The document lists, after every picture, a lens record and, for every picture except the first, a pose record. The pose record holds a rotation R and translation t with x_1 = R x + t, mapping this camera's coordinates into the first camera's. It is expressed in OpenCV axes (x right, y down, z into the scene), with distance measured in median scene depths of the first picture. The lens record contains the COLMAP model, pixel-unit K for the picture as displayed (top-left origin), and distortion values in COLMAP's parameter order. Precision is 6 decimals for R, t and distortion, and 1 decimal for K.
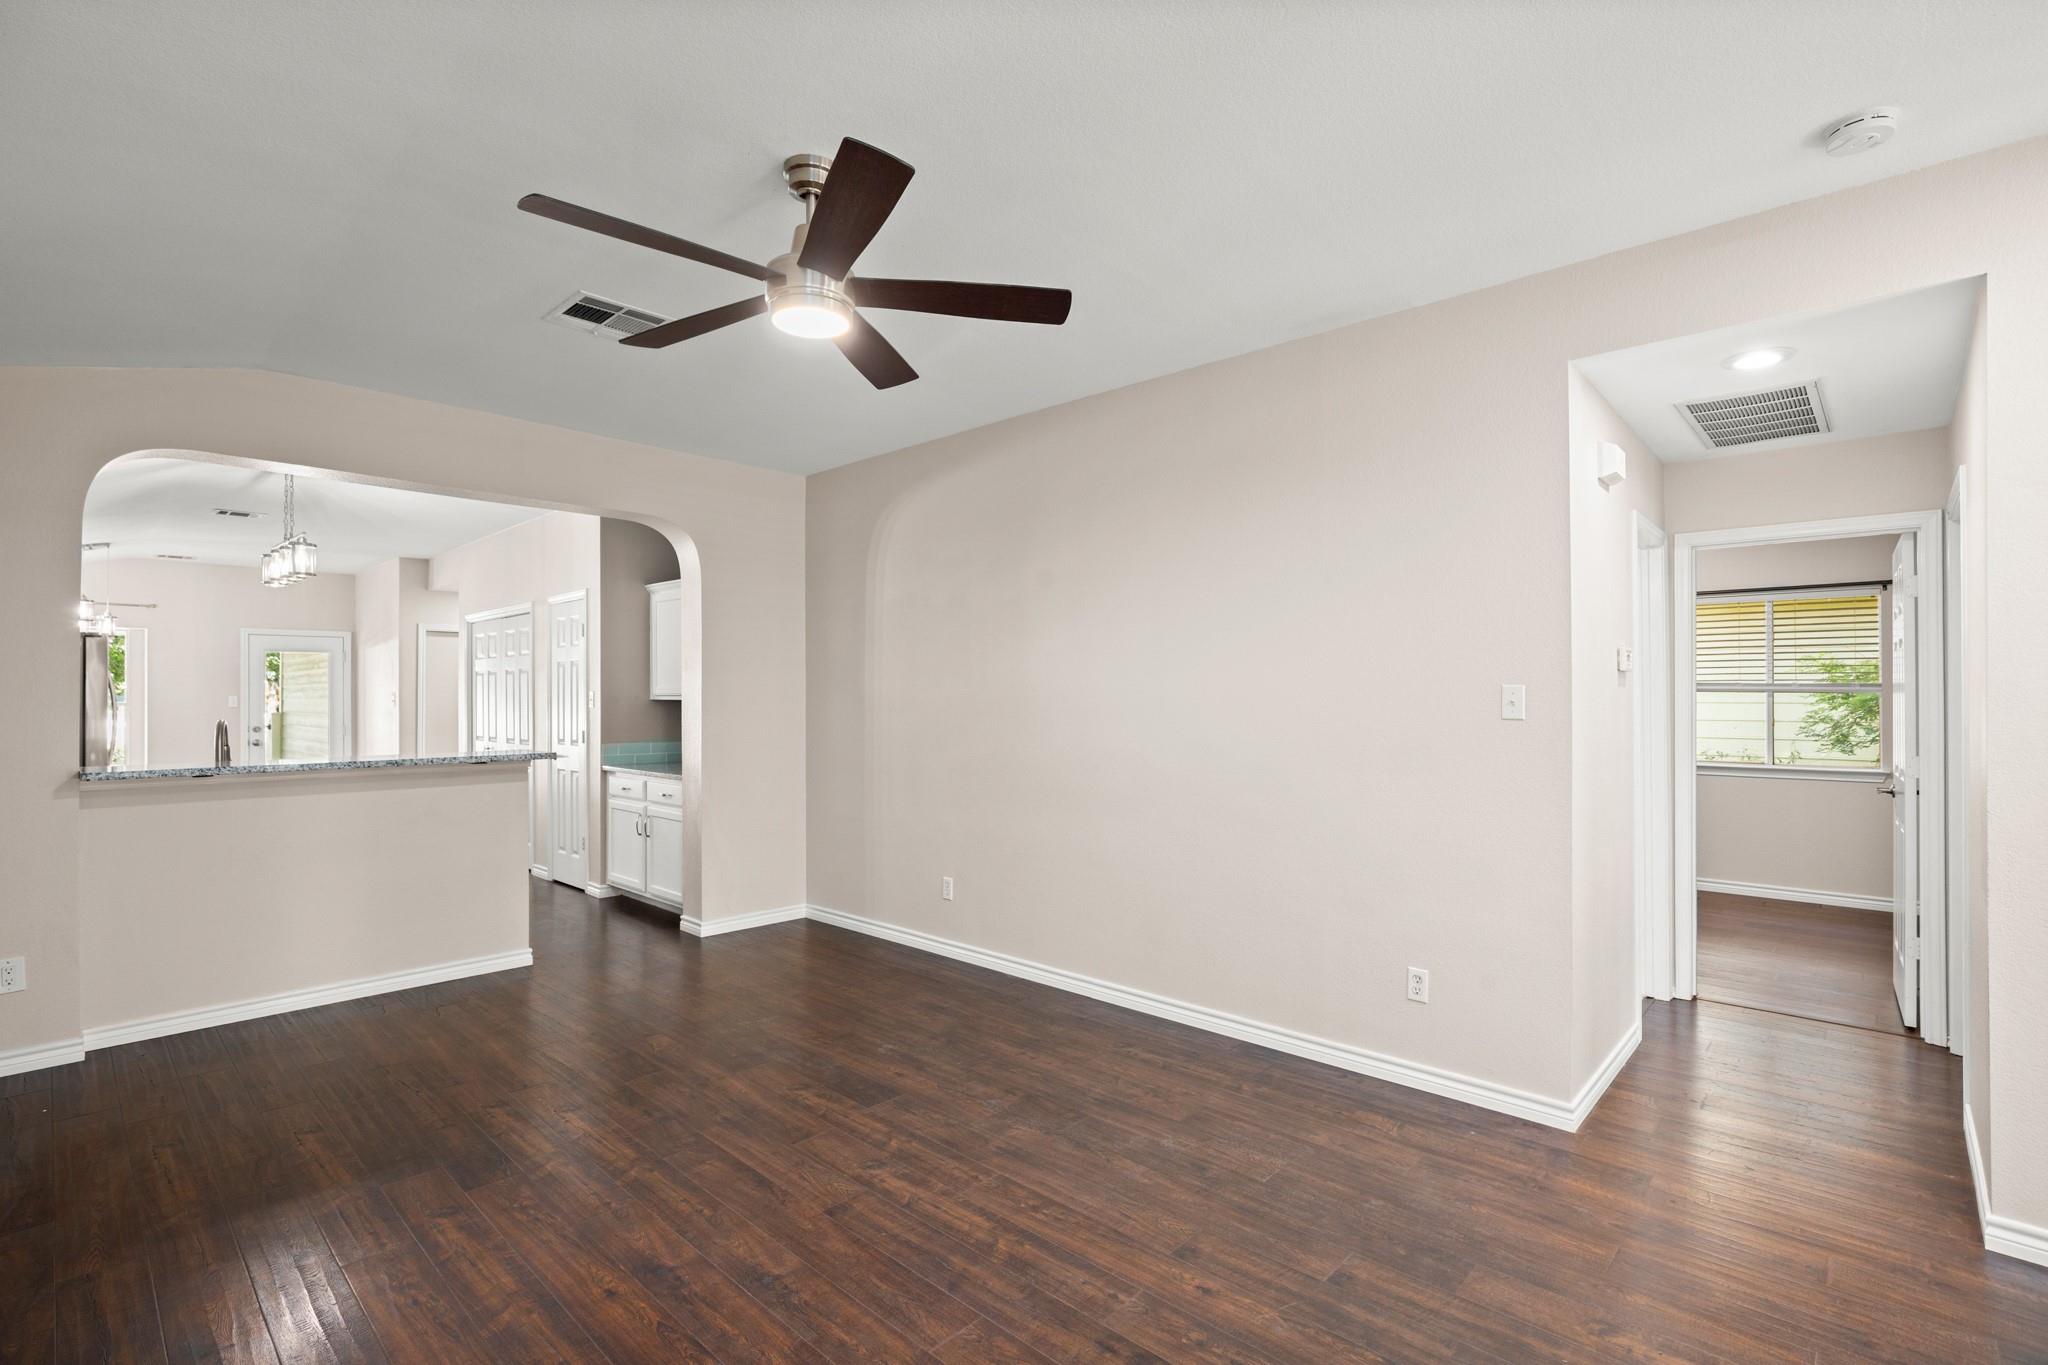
lens RADIAL K [[941.2, 0, 1038.4], [0, 941.2, 691.5], [0, 0, 1]] dist [-0.011927, 0.000224]
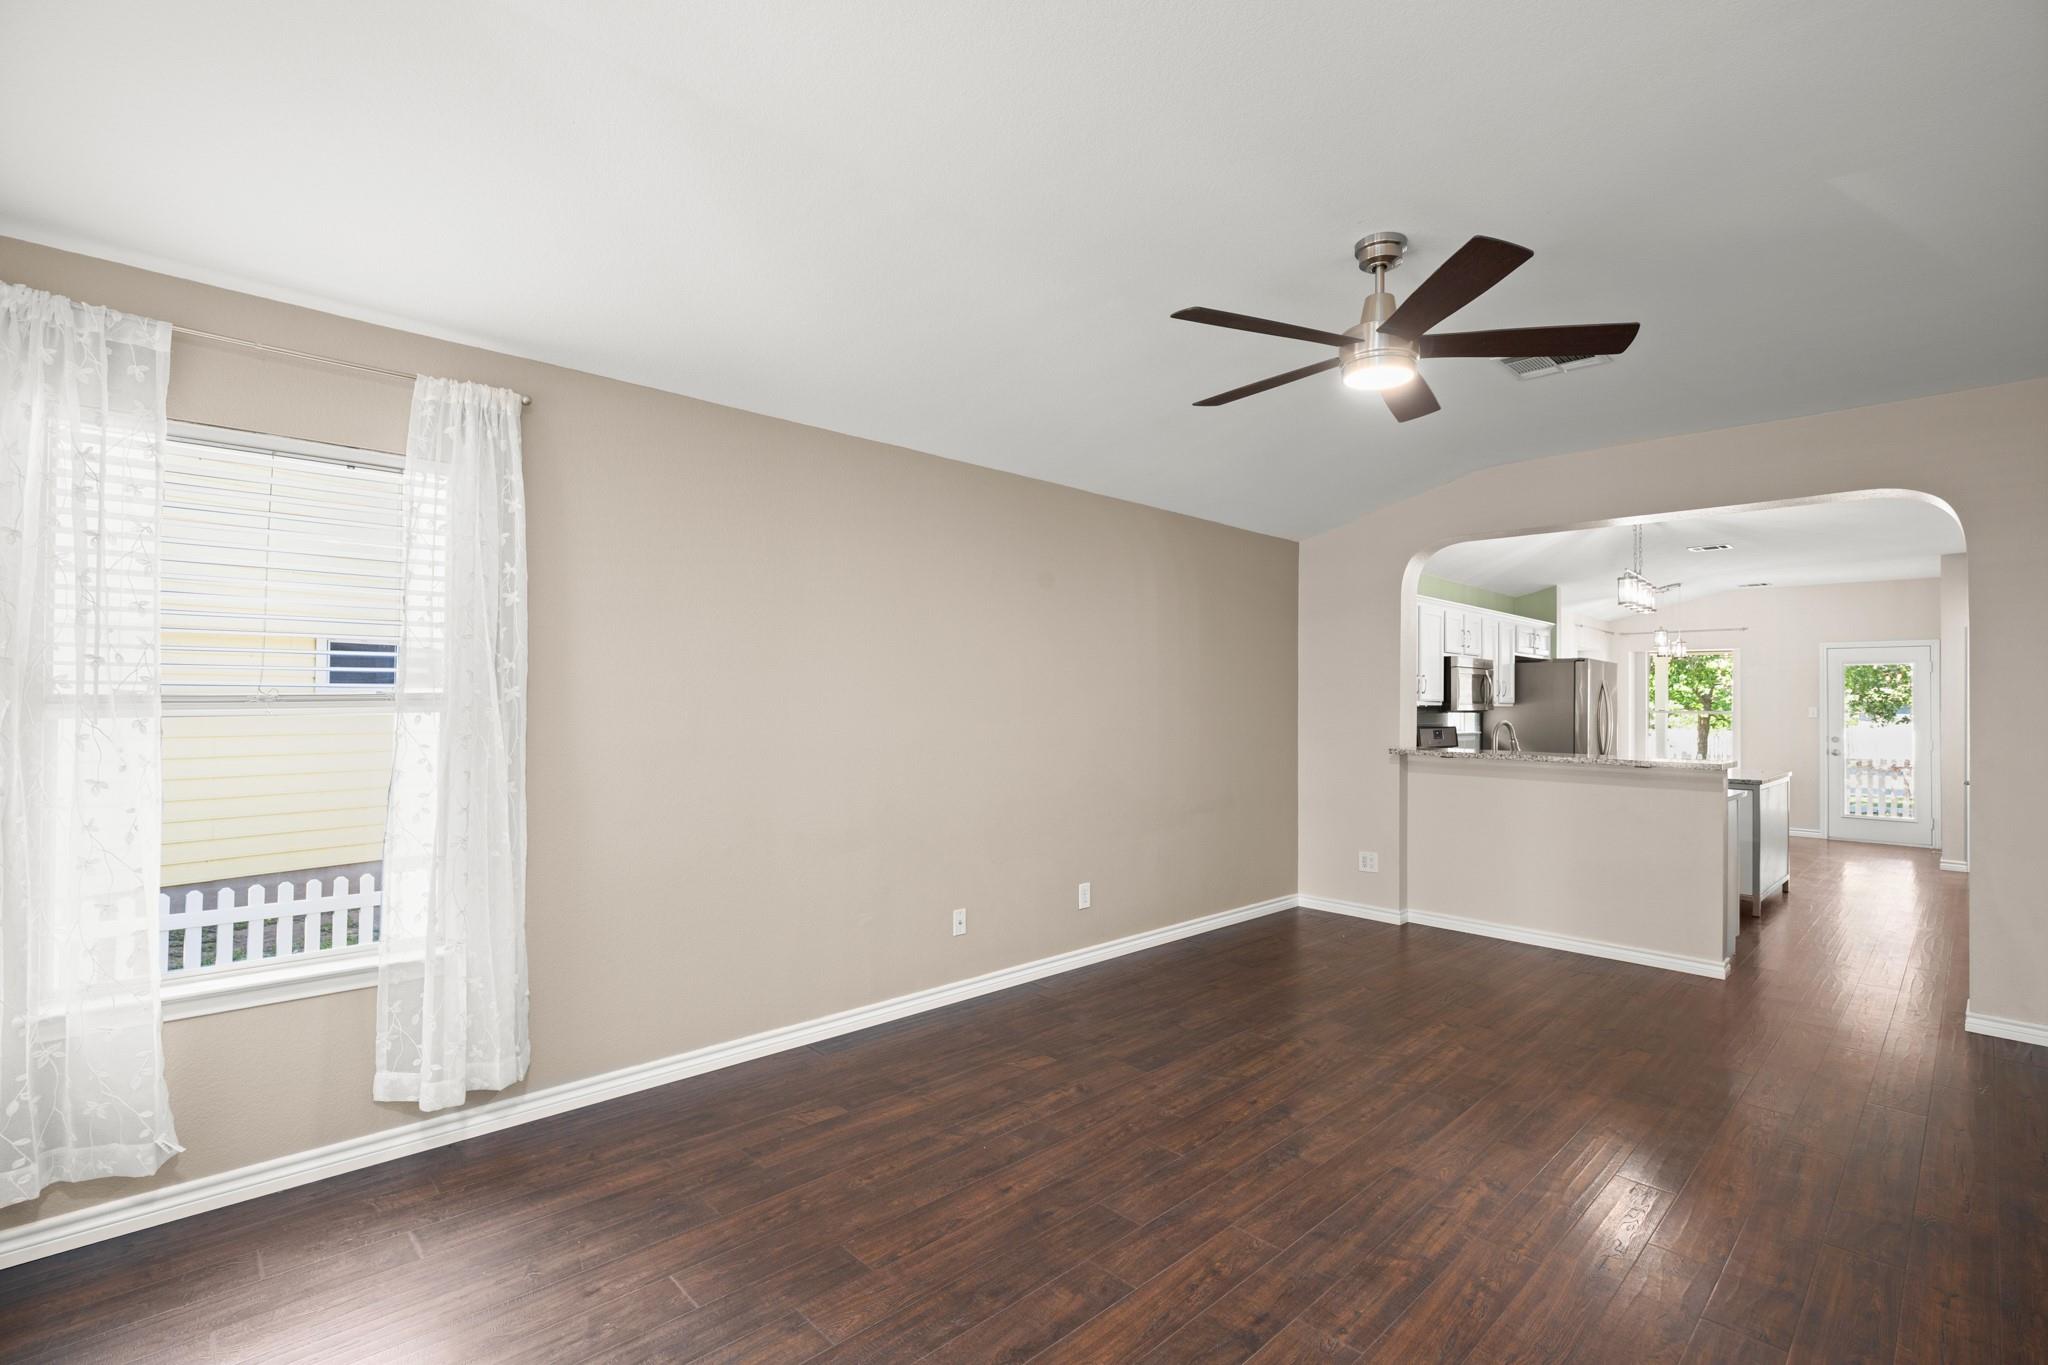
lens RADIAL K [[941.2, 0, 1038.4], [0, 941.2, 691.5], [0, 0, 1]] dist [-0.011927, 0.000224]
pose [[-0.061950, -0.007603, -0.998050, 0.918613], [-0.007299, 0.999948, -0.007165, 0.004122], [0.998053, 0.006841, -0.062002, 0.650524]]
